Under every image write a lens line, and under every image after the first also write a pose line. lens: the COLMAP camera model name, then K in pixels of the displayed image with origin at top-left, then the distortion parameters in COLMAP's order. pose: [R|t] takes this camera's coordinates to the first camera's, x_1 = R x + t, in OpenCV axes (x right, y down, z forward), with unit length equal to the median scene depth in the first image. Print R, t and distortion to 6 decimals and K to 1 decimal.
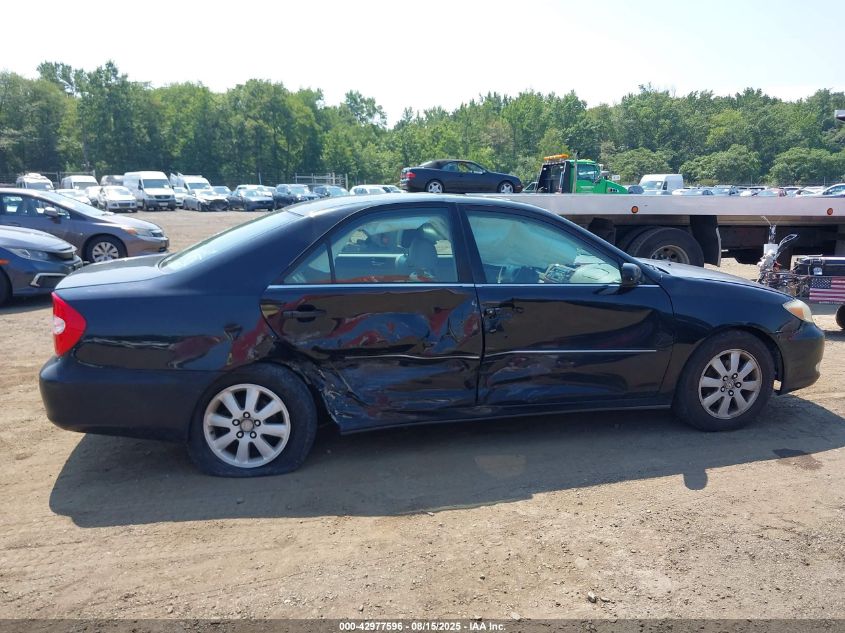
lens RADIAL K [[671.2, 0, 422.9], [0, 671.2, 333.5], [0, 0, 1]] dist [-0.003593, 0.004586]
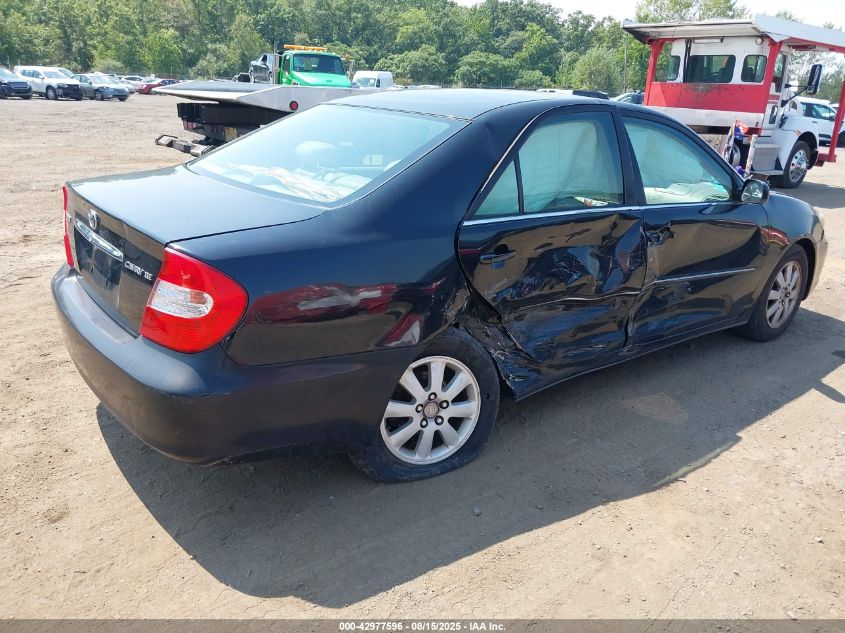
lens RADIAL K [[671.2, 0, 422.9], [0, 671.2, 333.5], [0, 0, 1]] dist [-0.003593, 0.004586]
pose [[0.905904, -0.107473, 0.409620, -0.312984], [0.046387, 0.986624, 0.156275, -0.035945], [-0.420936, -0.122569, 0.898771, 0.185855]]
